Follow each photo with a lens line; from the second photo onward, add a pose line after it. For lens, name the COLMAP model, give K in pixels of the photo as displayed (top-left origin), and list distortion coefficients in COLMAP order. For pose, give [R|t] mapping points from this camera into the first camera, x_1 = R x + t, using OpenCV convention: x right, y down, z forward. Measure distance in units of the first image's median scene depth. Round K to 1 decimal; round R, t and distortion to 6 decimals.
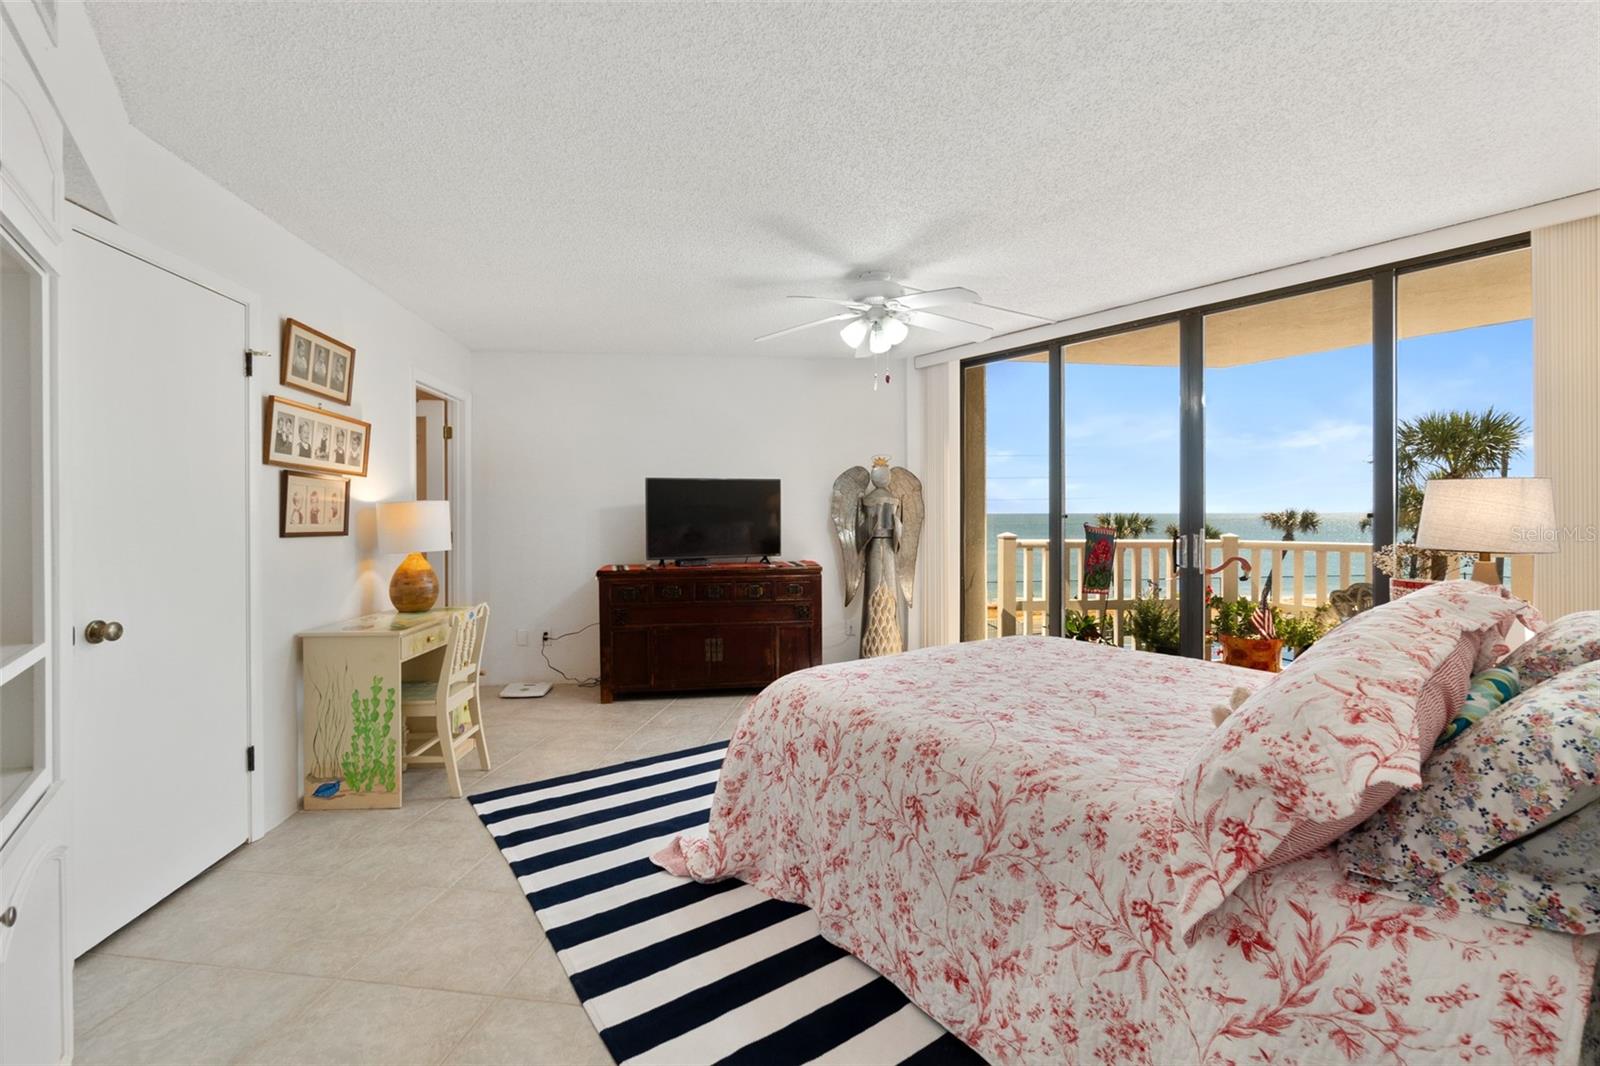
lens RADIAL K [[692.0, 0, 804.7], [0, 692.0, 516.8], [0, 0, 1]] dist [-0.011131, 0.002900]
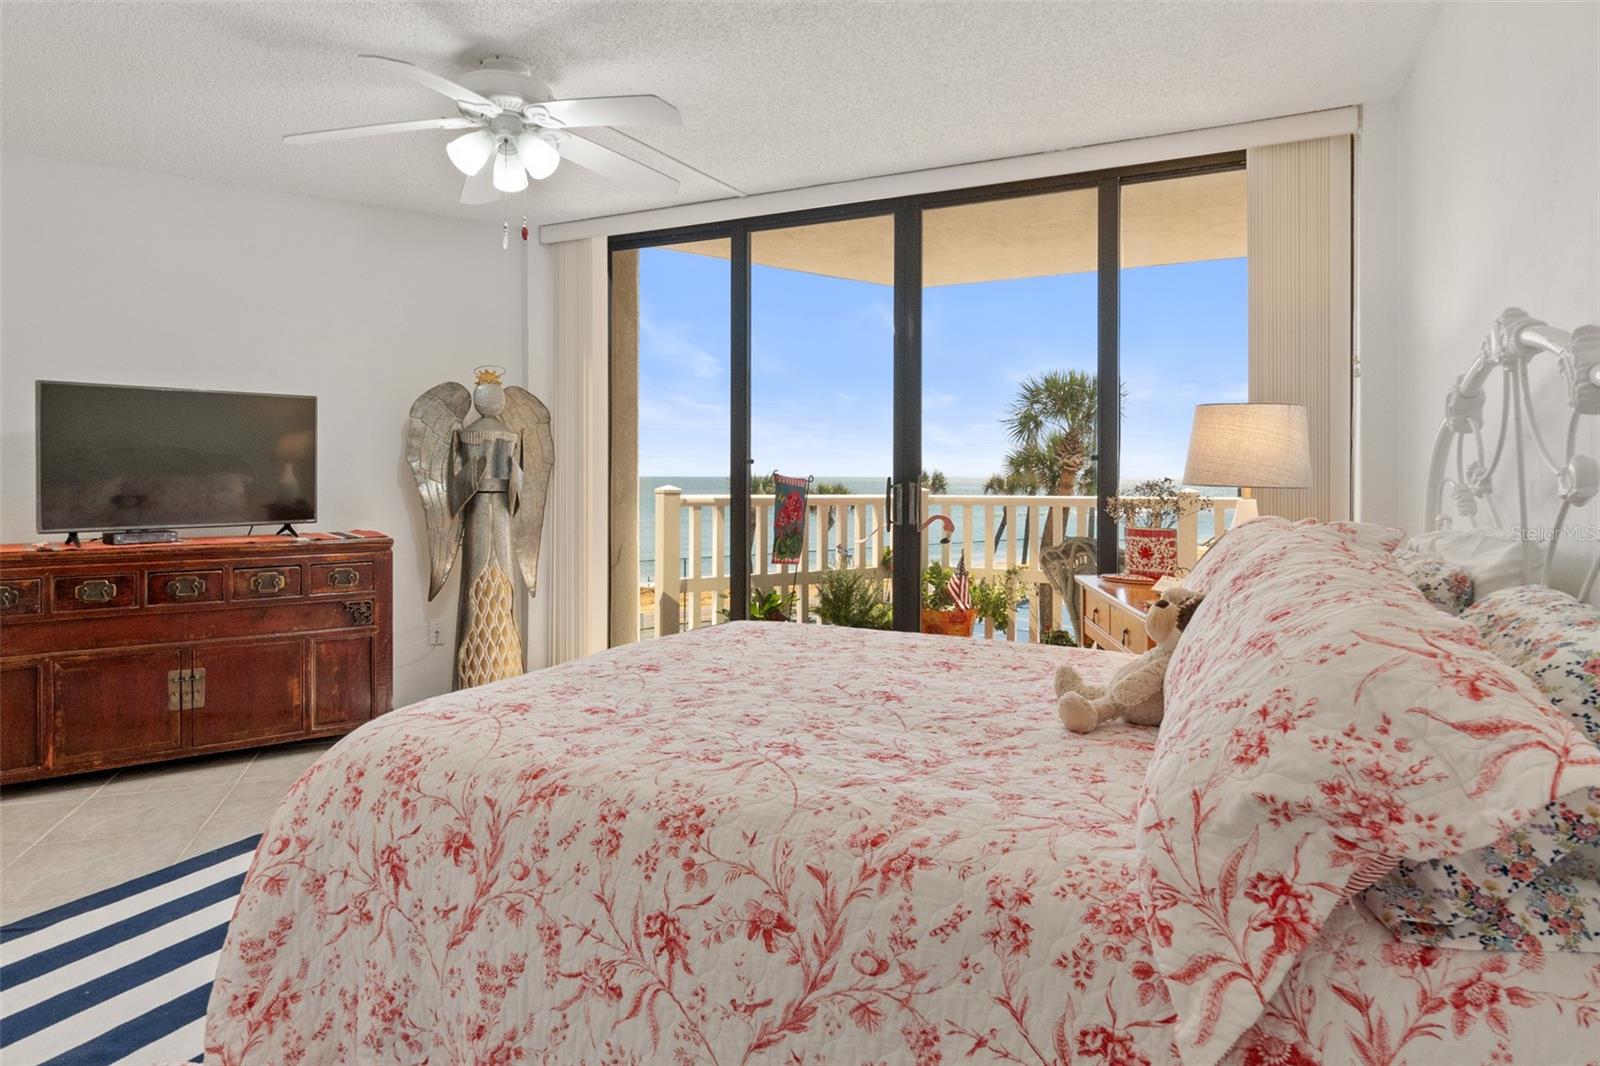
lens RADIAL K [[907.9, 0, 792.4], [0, 907.9, 479.1], [0, 0, 1]] dist [-0.006087, 0.002266]
pose [[0.888314, 0.002860, 0.459227, -0.072088], [-0.002295, 0.999996, -0.001790, 0.045316], [-0.459230, 0.000536, 0.888317, 0.250568]]
